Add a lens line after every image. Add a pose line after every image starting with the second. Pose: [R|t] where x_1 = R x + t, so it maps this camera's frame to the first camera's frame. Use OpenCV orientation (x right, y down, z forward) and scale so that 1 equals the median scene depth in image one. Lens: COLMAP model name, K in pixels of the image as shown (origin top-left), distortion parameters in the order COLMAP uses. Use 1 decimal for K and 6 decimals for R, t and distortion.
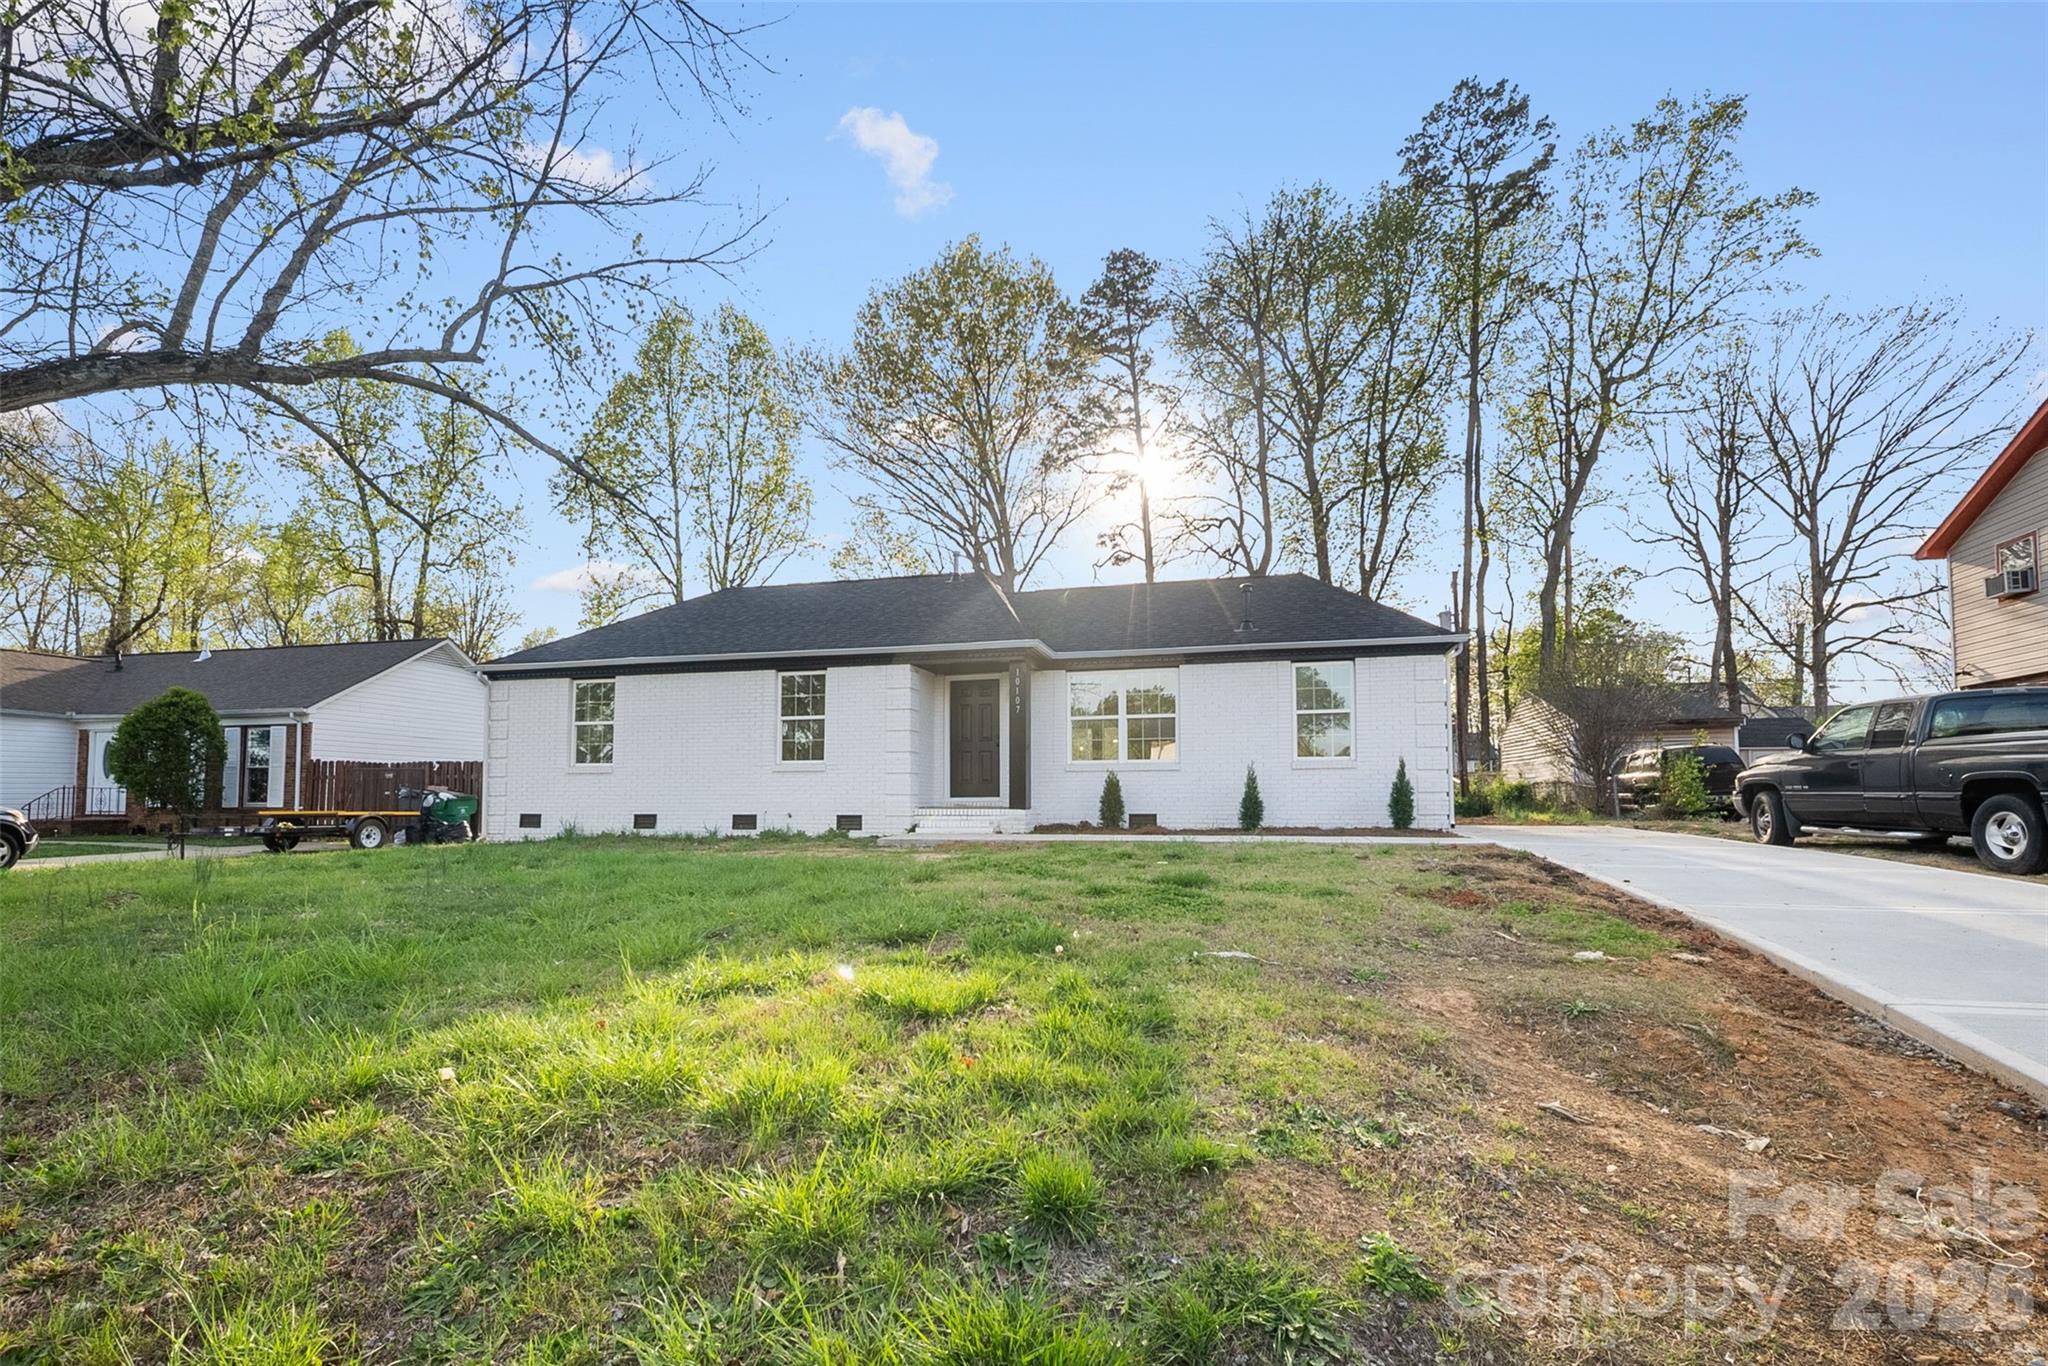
lens RADIAL K [[887.7, 0, 1027.8], [0, 887.7, 759.5], [0, 0, 1]] dist [0.000953, 0.000487]
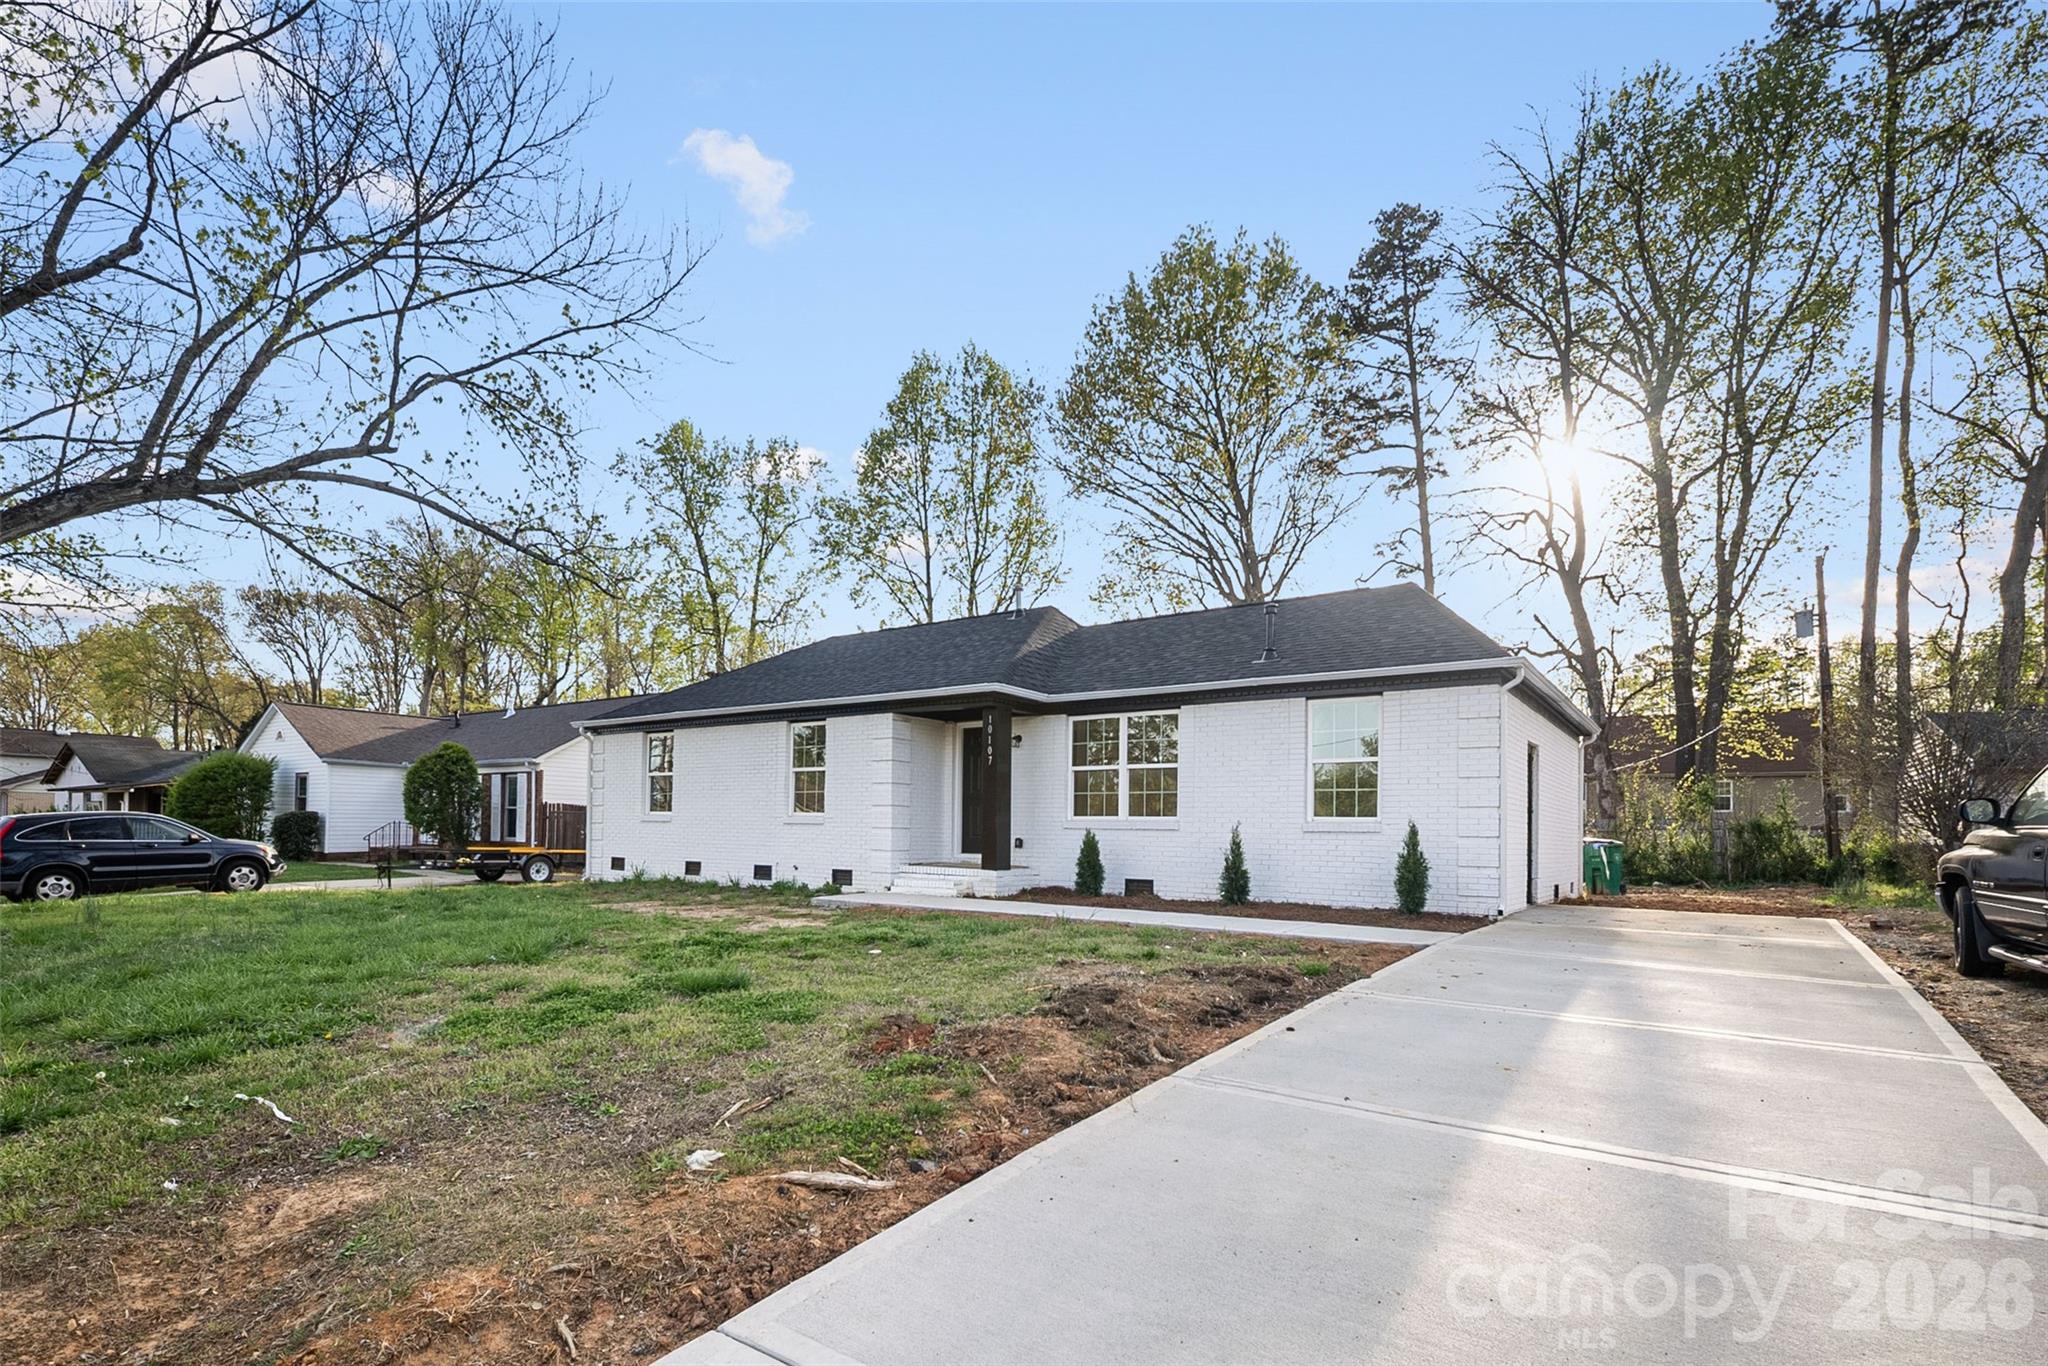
lens RADIAL K [[918.4, 0, 1021.3], [0, 918.4, 824.7], [0, 0, 1]] dist [0.003209, 0.000175]
pose [[0.941422, 0.016227, -0.336841, 0.298131], [-0.005987, 0.999488, 0.031417, -0.018072], [0.337178, -0.027559, 0.941037, 0.109298]]
